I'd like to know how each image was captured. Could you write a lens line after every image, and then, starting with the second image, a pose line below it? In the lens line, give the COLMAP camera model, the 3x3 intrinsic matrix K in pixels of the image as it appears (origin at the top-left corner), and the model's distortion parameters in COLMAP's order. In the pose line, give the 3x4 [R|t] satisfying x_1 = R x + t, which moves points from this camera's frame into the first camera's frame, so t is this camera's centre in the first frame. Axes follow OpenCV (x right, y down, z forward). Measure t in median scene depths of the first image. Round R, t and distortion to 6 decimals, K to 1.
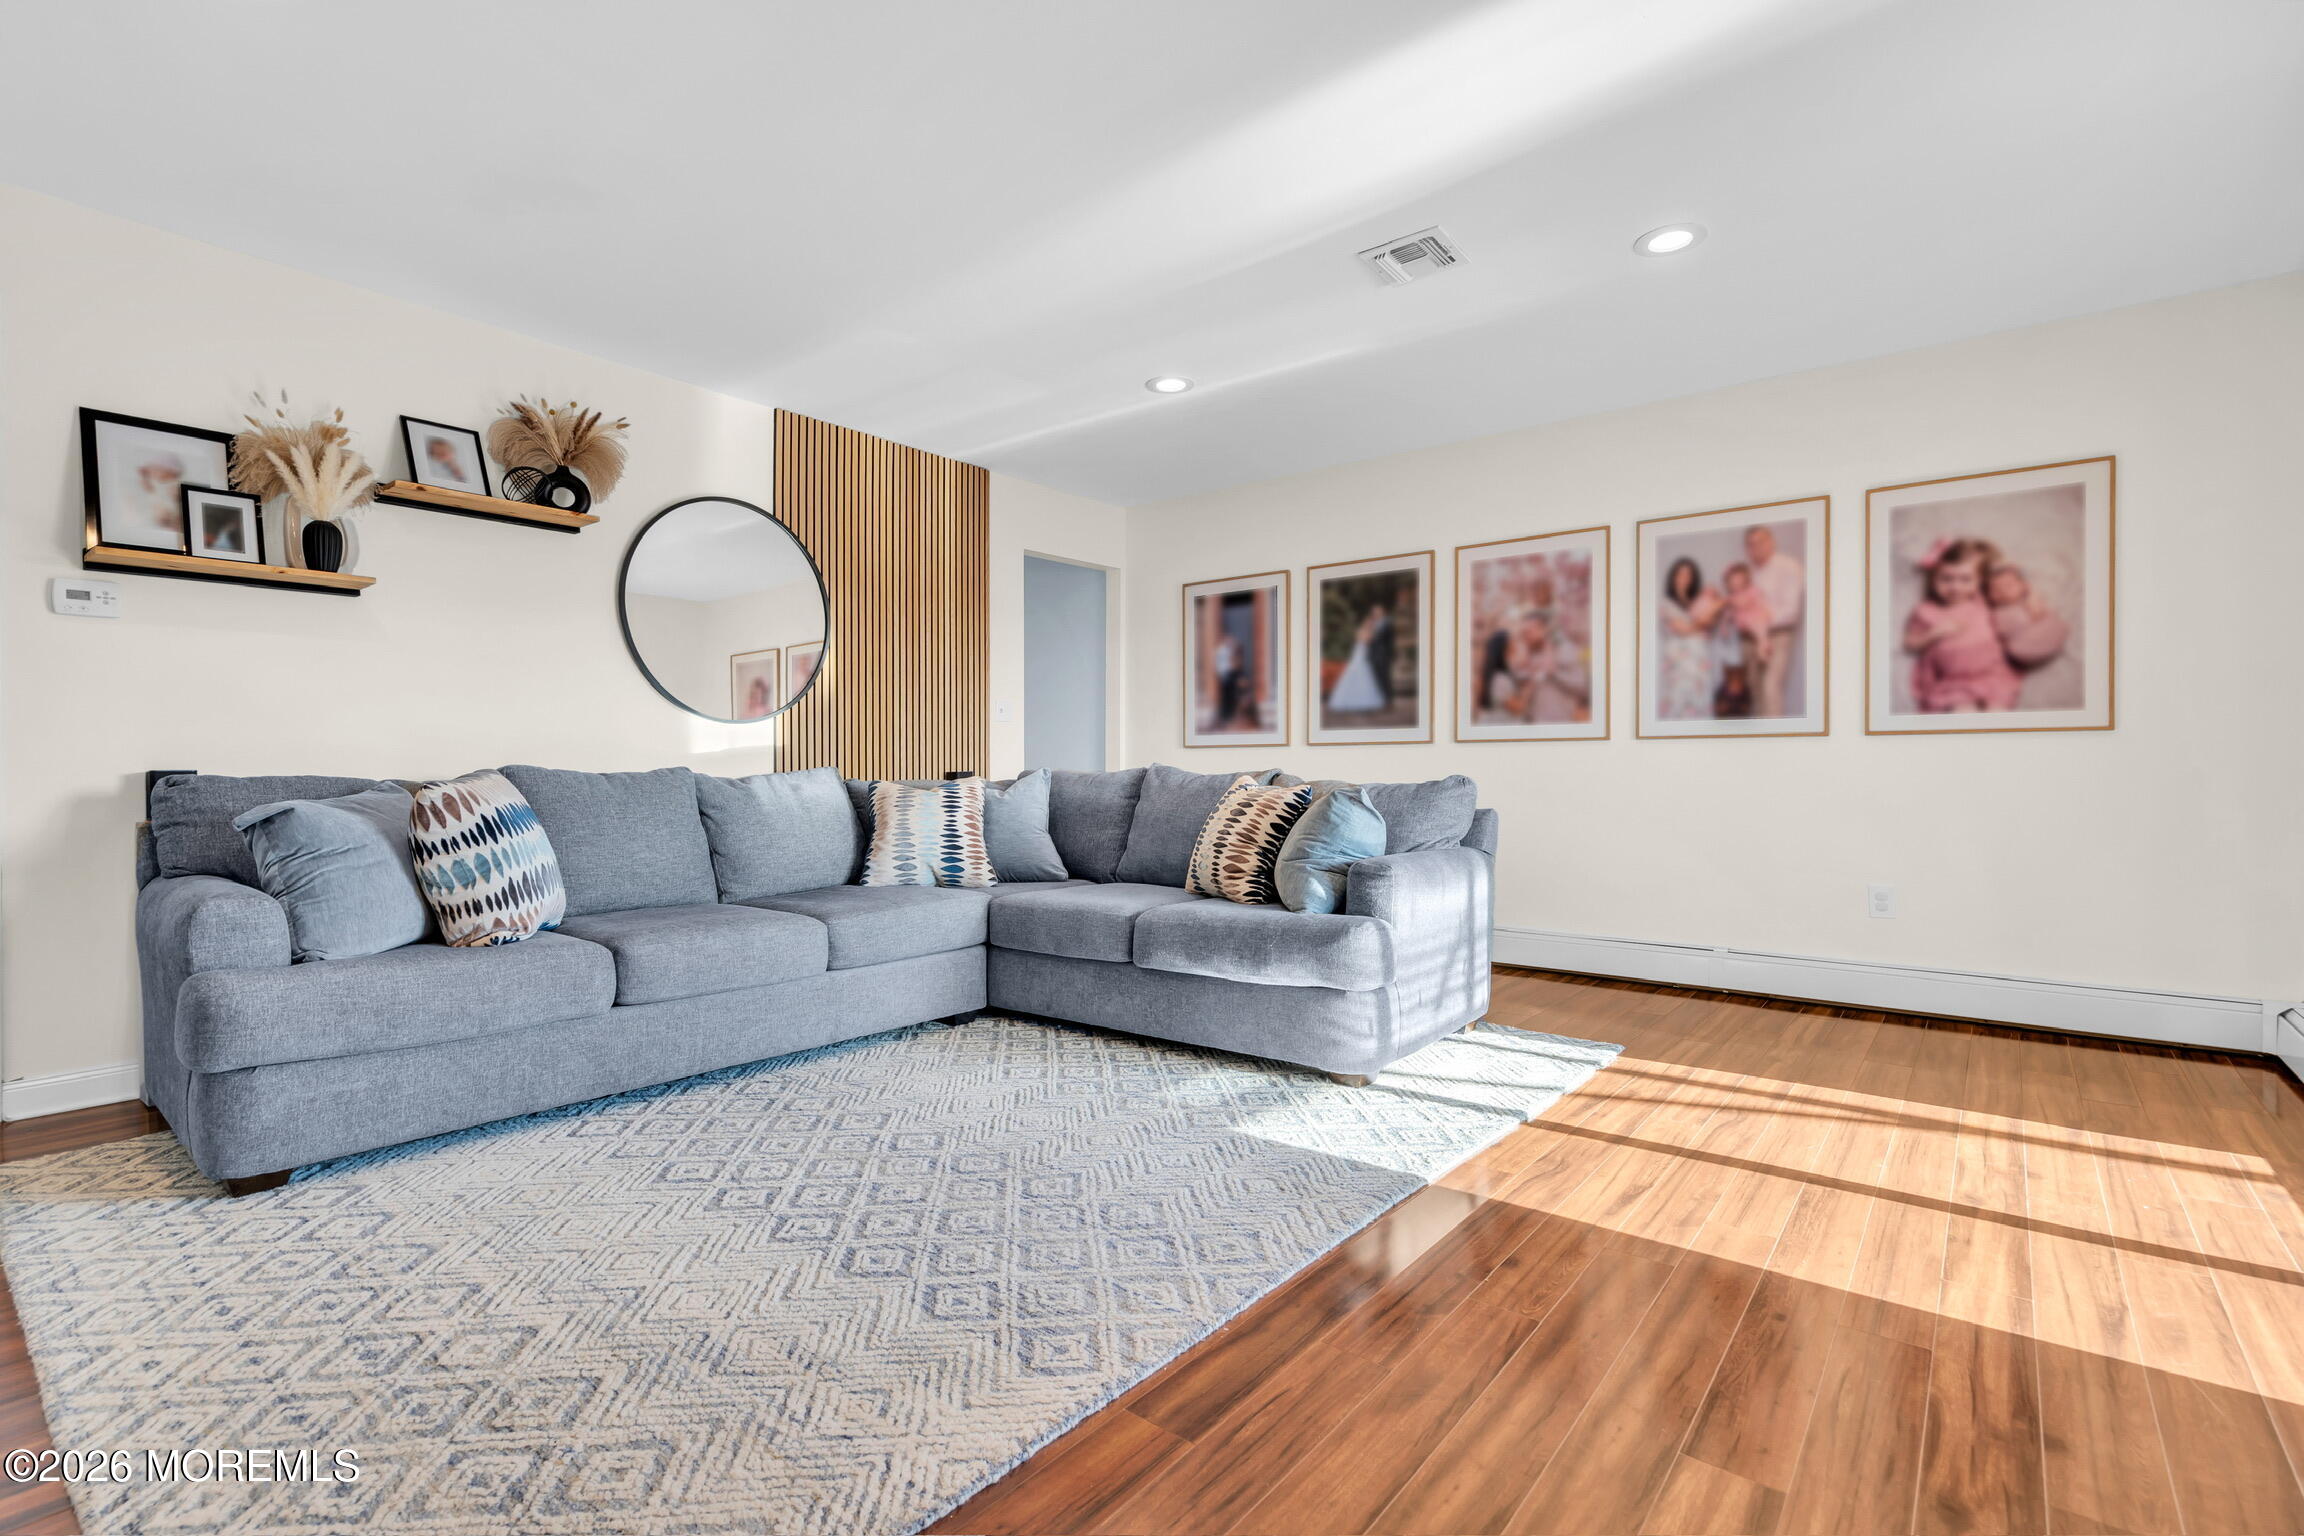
lens RADIAL K [[1048.9, 0, 1147.9], [0, 1048.9, 771.3], [0, 0, 1]] dist [-0.010274, -0.000308]
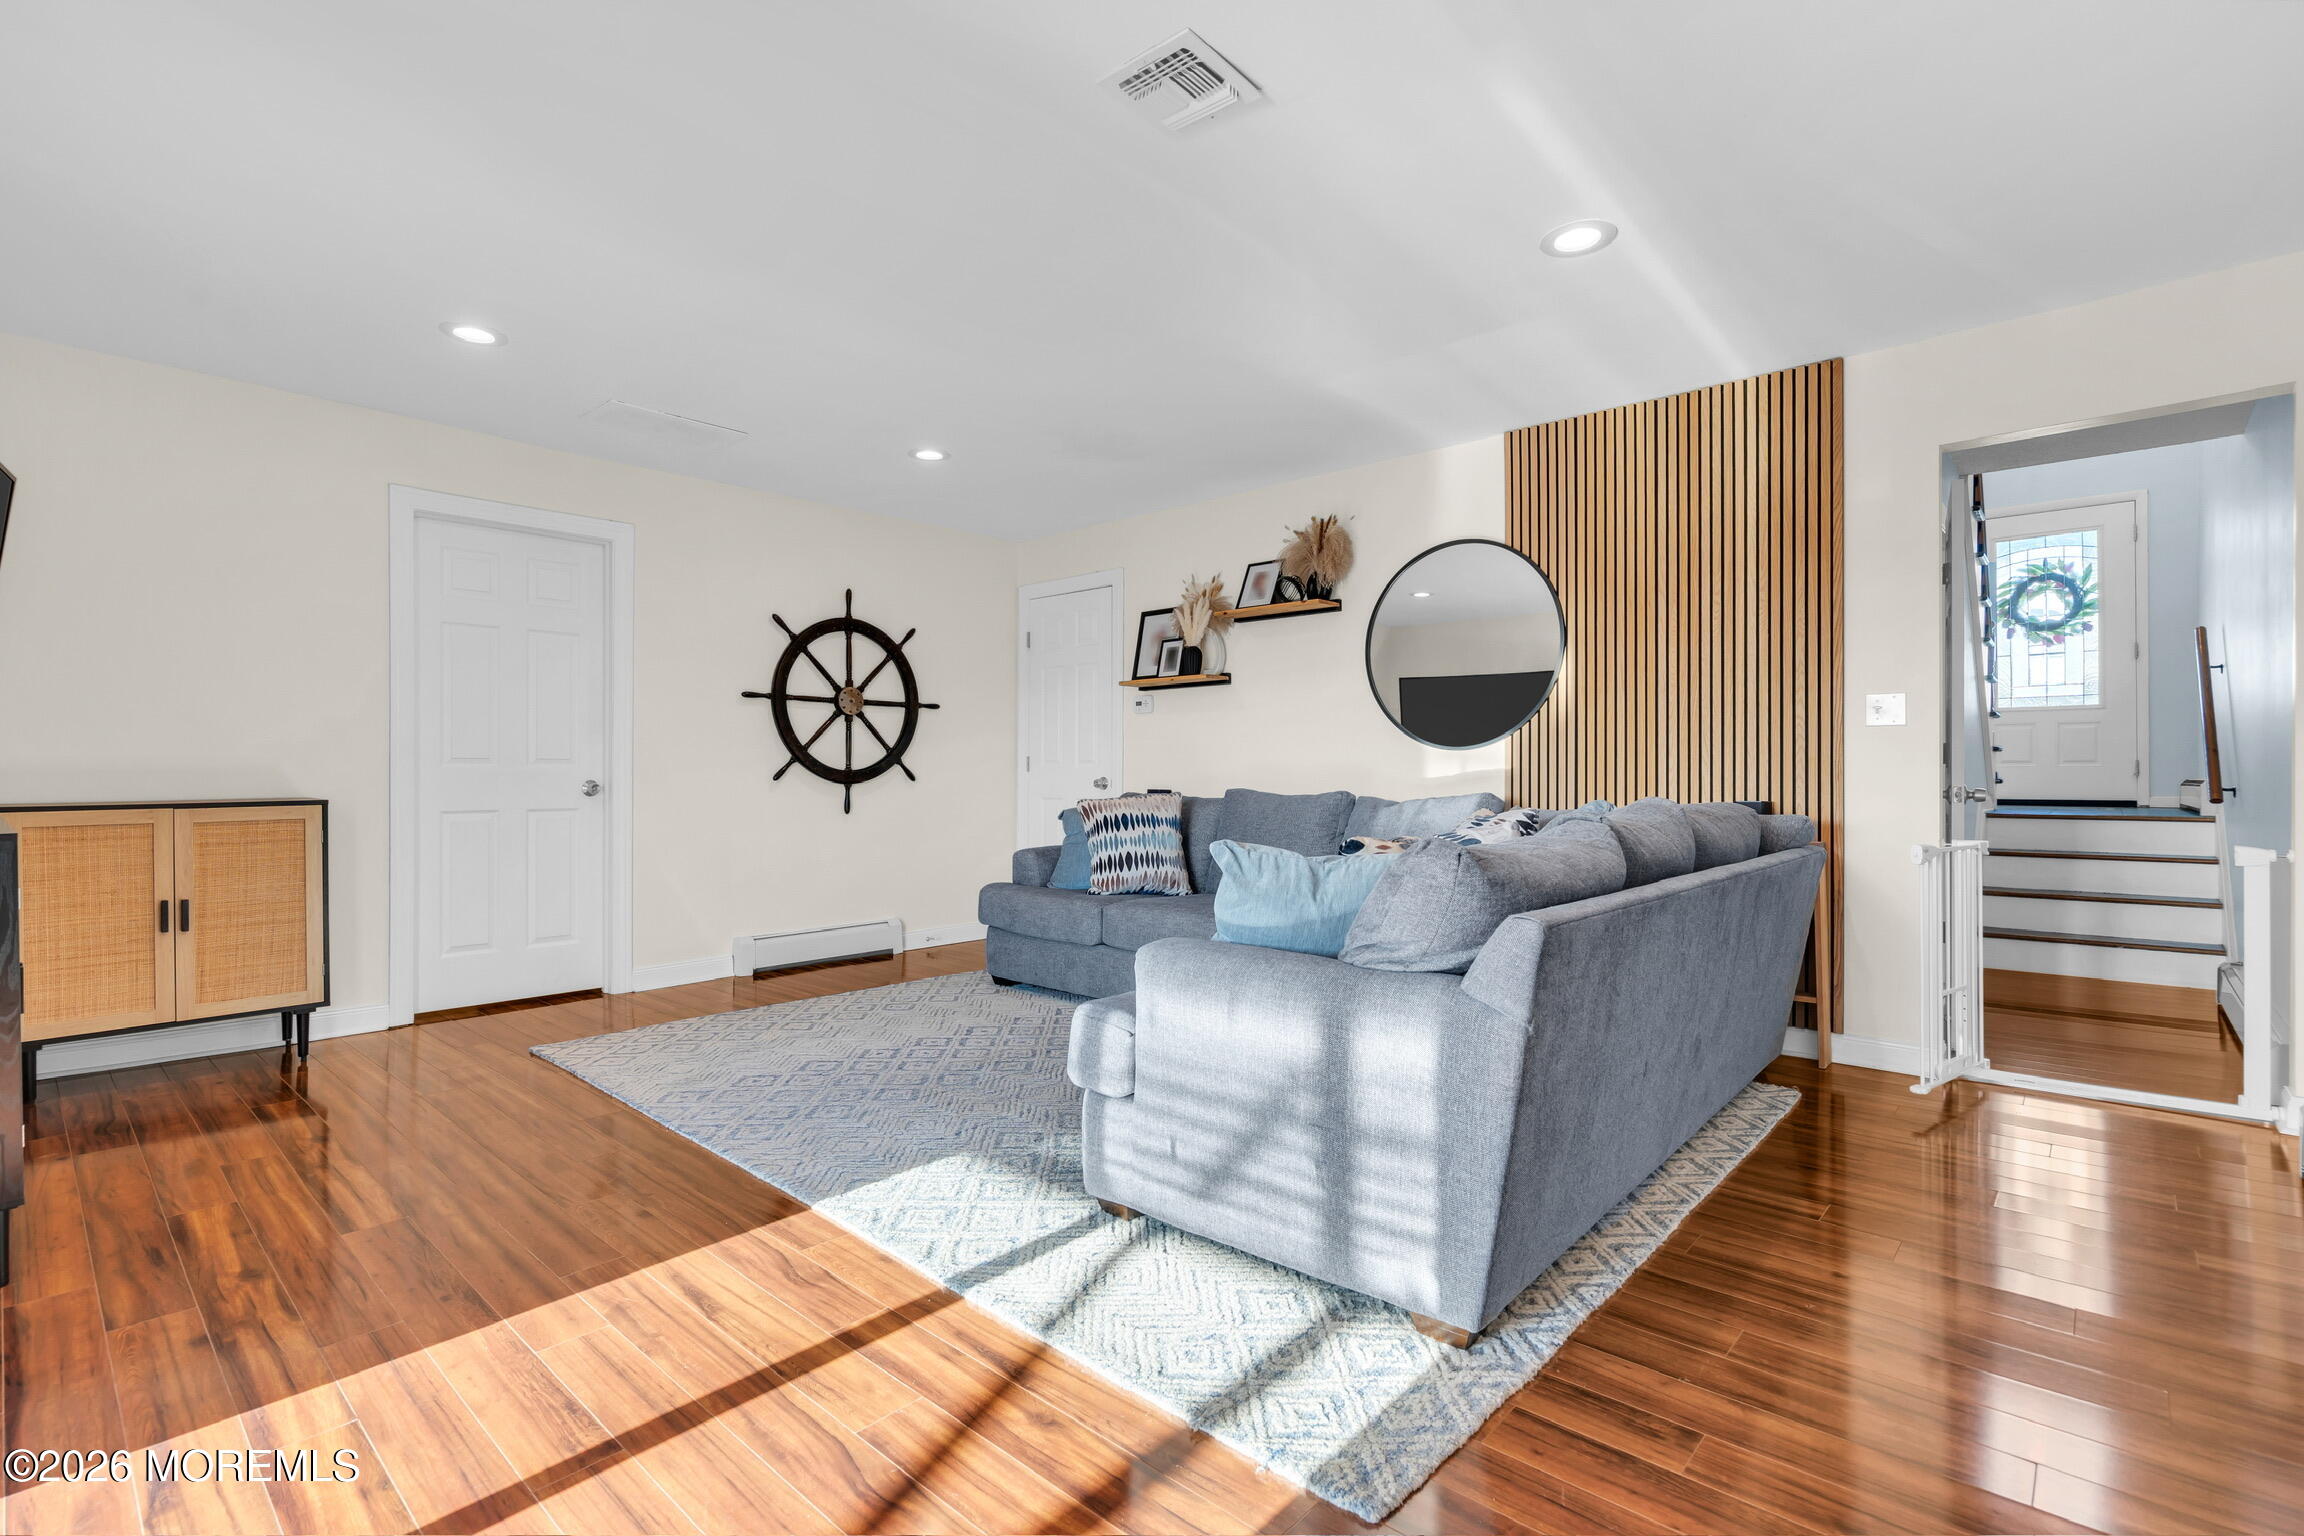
lens RADIAL K [[1048.9, 0, 1148.0], [0, 1048.9, 768.3], [0, 0, 1]] dist [-0.010274, -0.000308]
pose [[-0.050603, 0.000833, -0.998719, 1.177661], [0.000853, 0.999999, 0.000791, -0.047016], [0.998719, -0.000811, -0.050603, 1.255444]]
